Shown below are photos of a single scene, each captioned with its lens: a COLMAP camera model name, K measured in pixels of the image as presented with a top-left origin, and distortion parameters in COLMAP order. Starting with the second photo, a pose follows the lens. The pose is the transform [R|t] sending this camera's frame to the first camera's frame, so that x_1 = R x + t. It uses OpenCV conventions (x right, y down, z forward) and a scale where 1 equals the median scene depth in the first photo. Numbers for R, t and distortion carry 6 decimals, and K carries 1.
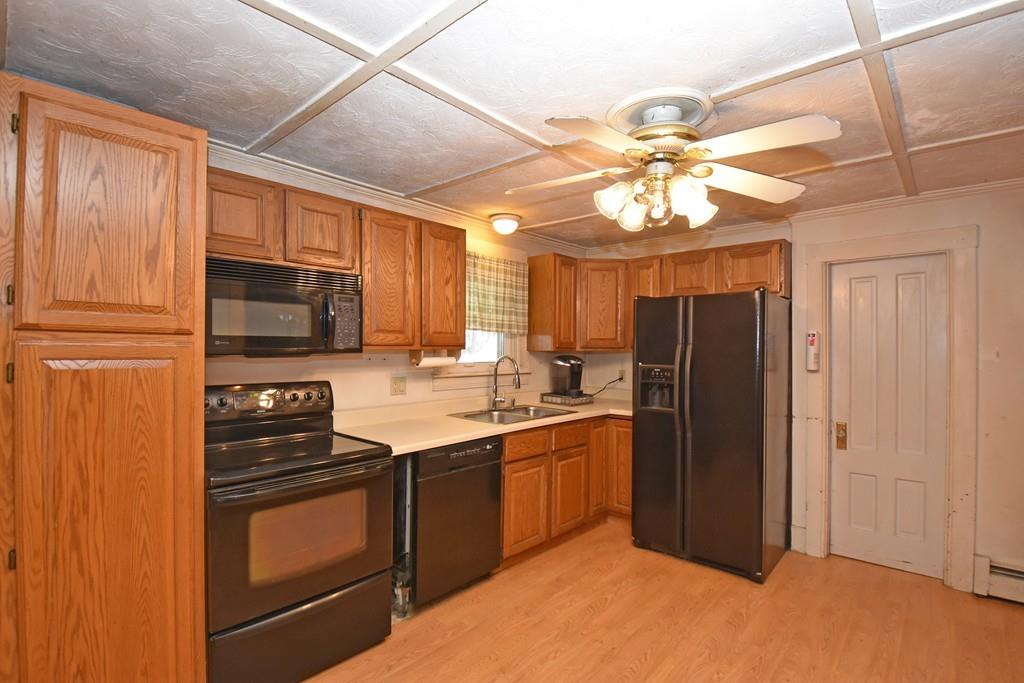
lens RADIAL K [[493.0, 0, 514.3], [0, 493.0, 348.6], [0, 0, 1]] dist [0.009763, -0.003506]
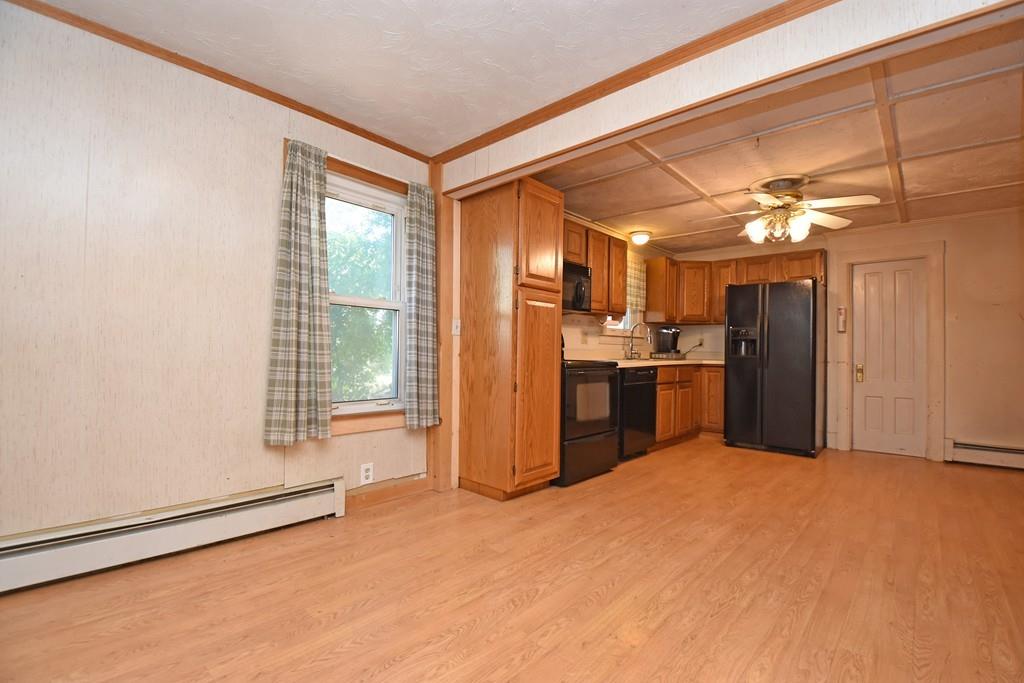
lens RADIAL K [[470.4, 0, 510.7], [0, 470.4, 343.8], [0, 0, 1]] dist [0.004403, -0.000154]
pose [[0.999984, 0.005607, -0.000727, -0.455189], [-0.005619, 0.999816, -0.018317, 0.118048], [0.000624, 0.018321, 0.999832, -0.508609]]
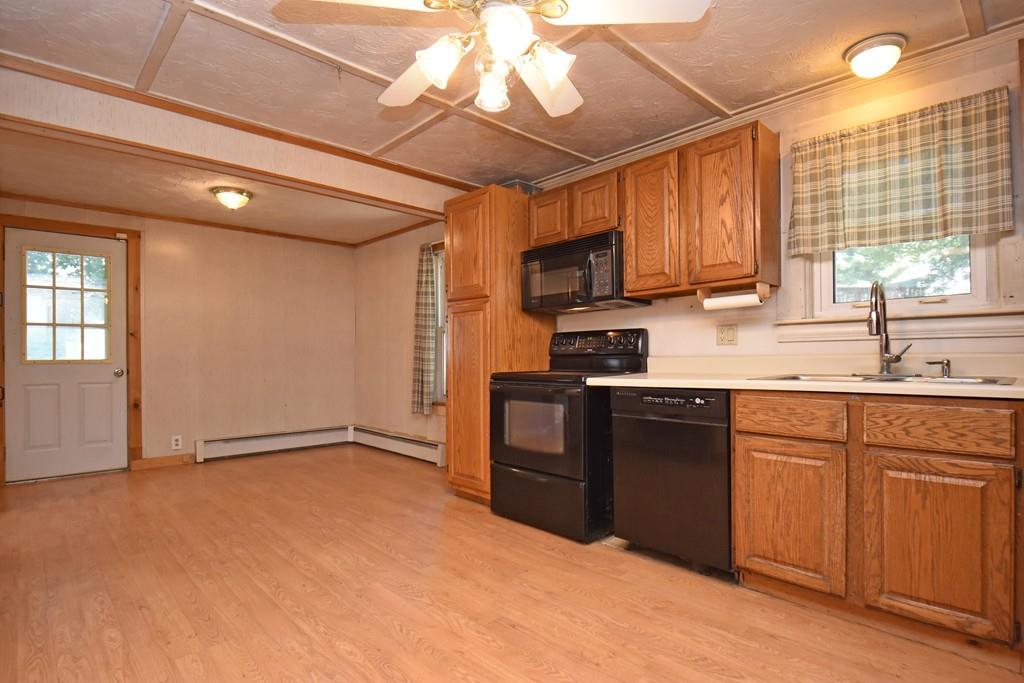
lens RADIAL K [[515.7, 0, 514.5], [0, 515.7, 363.1], [0, 0, 1]] dist [0.001153, 0.000720]
pose [[-0.085968, -0.002462, -0.996295, 0.684303], [0.003372, 0.999990, -0.002763, 0.122351], [0.996292, -0.003597, -0.085959, 0.676814]]
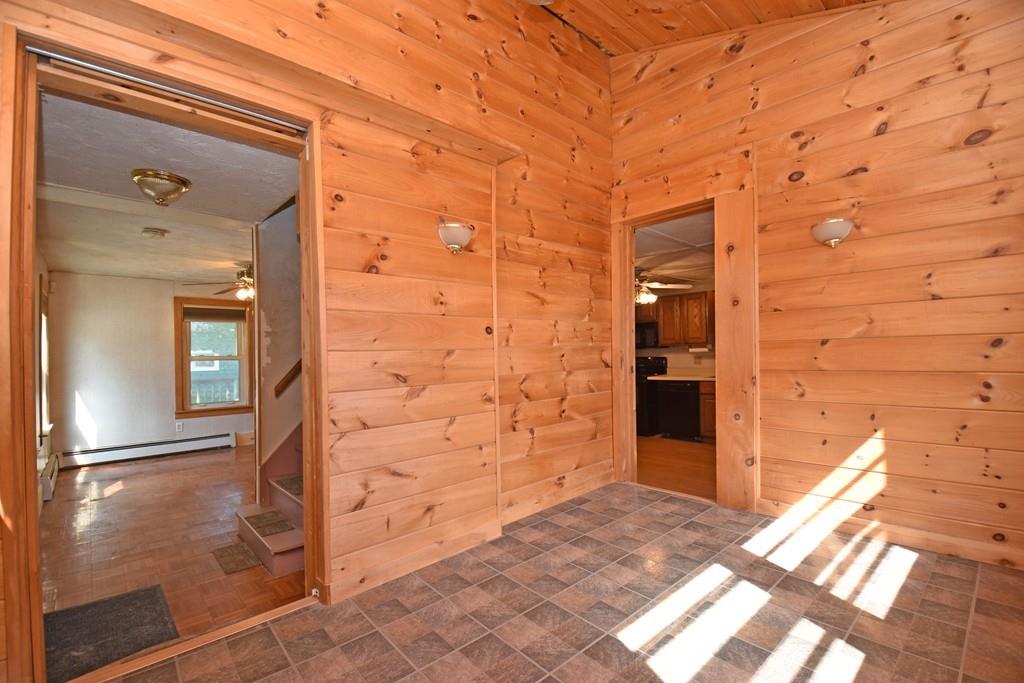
lens RADIAL K [[470.4, 0, 513.5], [0, 470.4, 350.6], [0, 0, 1]] dist [0.004403, -0.000154]
pose [[-0.069345, -0.013034, -0.997508, 2.018053], [0.015060, 0.999787, -0.014110, 0.045336], [0.997479, -0.016001, -0.069134, 0.261590]]
